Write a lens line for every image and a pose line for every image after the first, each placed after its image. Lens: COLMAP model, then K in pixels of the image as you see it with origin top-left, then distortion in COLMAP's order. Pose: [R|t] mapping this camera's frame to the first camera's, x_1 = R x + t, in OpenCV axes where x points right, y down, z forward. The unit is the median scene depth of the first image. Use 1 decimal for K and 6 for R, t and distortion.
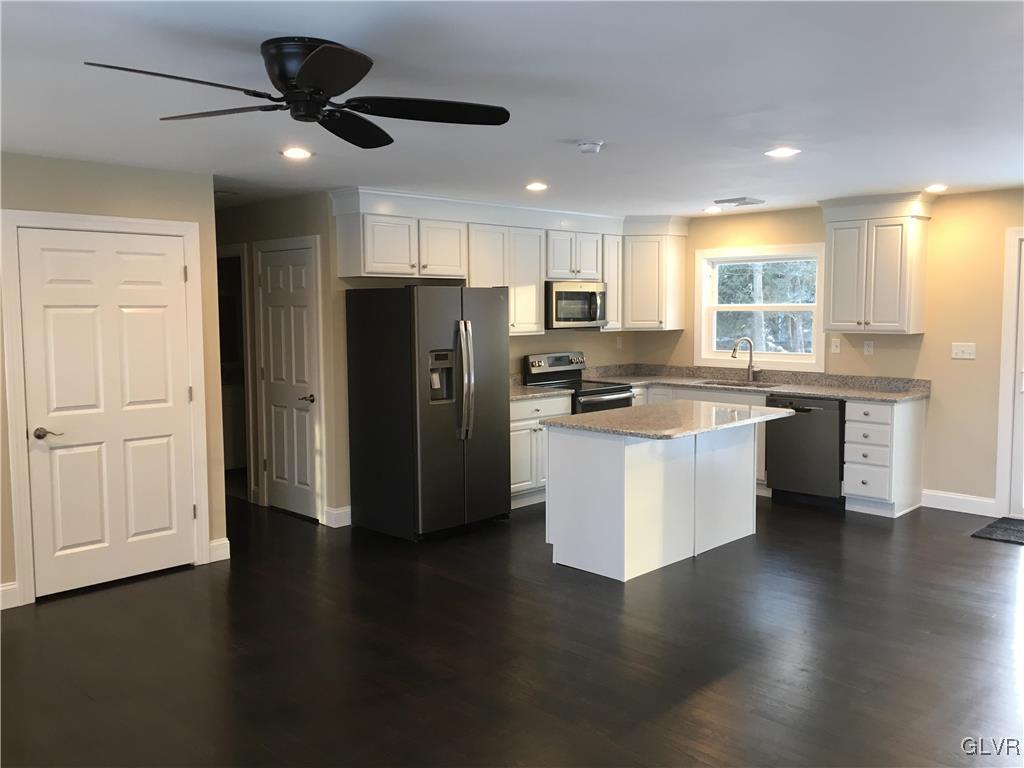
lens RADIAL K [[874.0, 0, 512.1], [0, 874.0, 382.5], [0, 0, 1]] dist [0.006089, -0.000271]
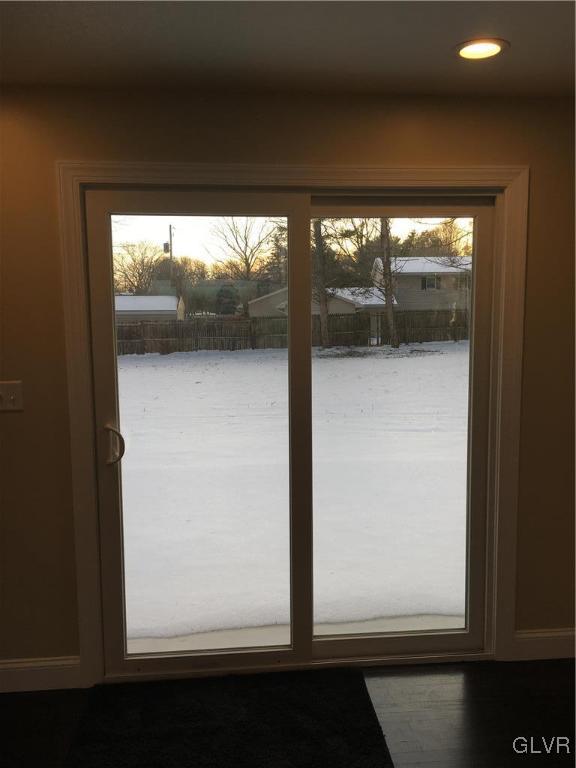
lens RADIAL K [[655.5, 0, 289.3], [0, 655.5, 383.8], [0, 0, 1]] dist [0.006089, -0.000271]
pose [[0.688446, -0.078525, 0.721024, 0.356837], [0.065947, 0.996781, 0.045590, -0.050943], [-0.722283, 0.016163, 0.691408, 0.612825]]
